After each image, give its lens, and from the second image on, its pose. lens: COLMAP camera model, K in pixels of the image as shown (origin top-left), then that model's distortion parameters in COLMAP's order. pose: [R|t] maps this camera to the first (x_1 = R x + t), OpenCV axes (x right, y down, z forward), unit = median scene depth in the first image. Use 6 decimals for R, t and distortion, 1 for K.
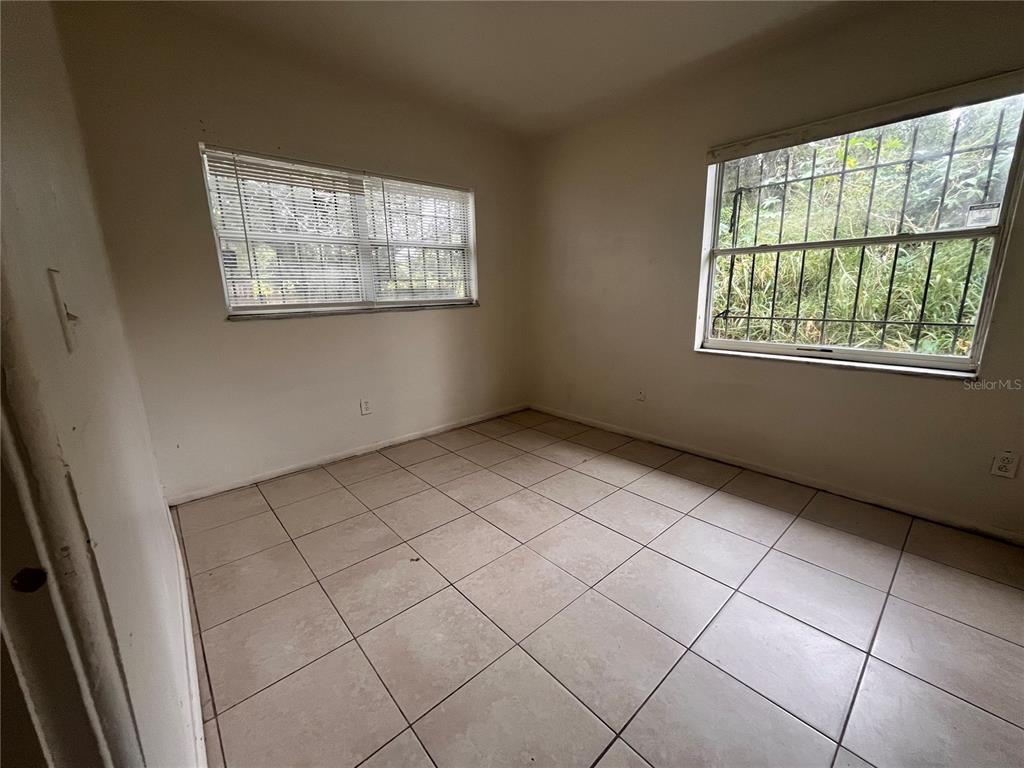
lens RADIAL K [[412.6, 0, 516.6], [0, 412.6, 381.9], [0, 0, 1]] dist [-0.002178, 0.001512]
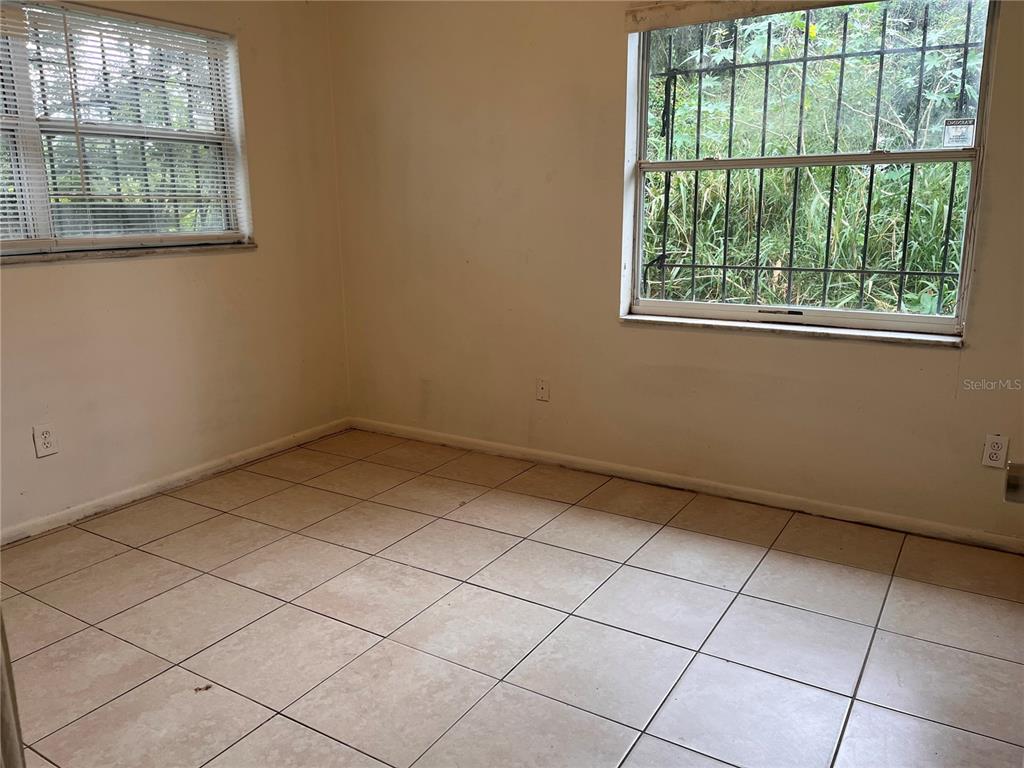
lens RADIAL K [[772.1, 0, 513.0], [0, 772.1, 387.6], [0, 0, 1]] dist [0.057828, -0.082540]
pose [[0.959326, -0.051192, 0.277622, -0.081832], [0.049579, 0.998688, 0.012835, 0.010339], [-0.277915, 0.001452, 0.960605, -0.134753]]
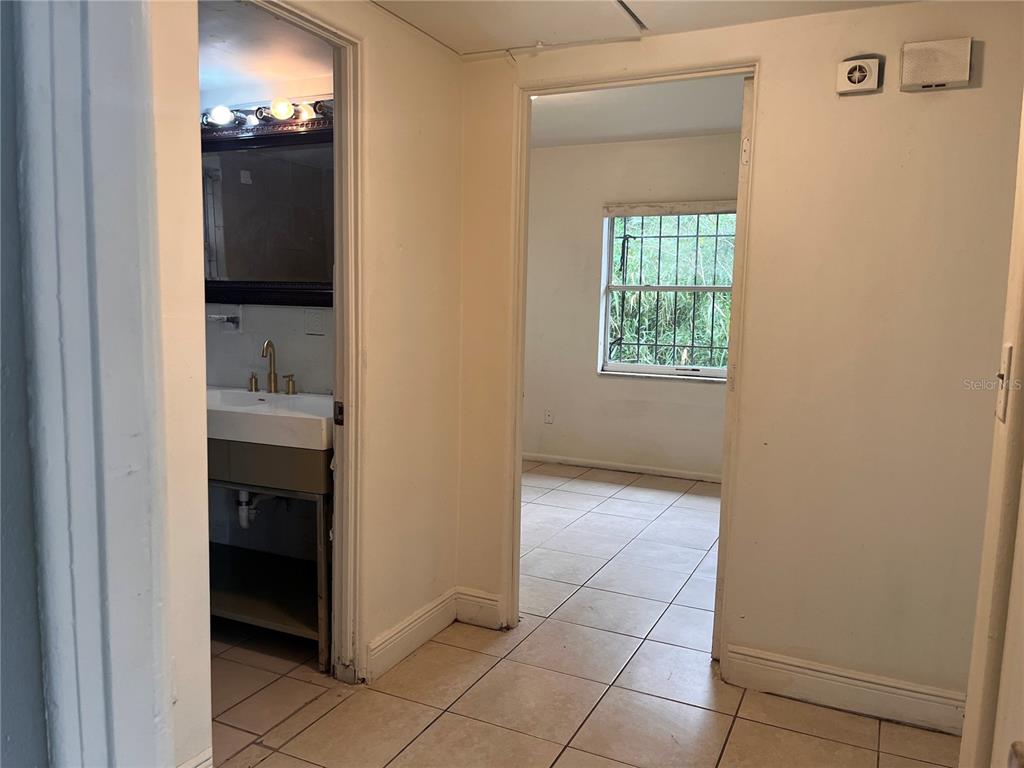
lens RADIAL K [[772.1, 0, 508.9], [0, 772.1, 391.6], [0, 0, 1]] dist [0.057828, -0.082540]
pose [[0.924561, -0.003121, 0.381021, -0.663913], [0.042015, 0.994704, -0.093802, 0.181964], [-0.378711, 0.102735, 0.919796, -0.933924]]
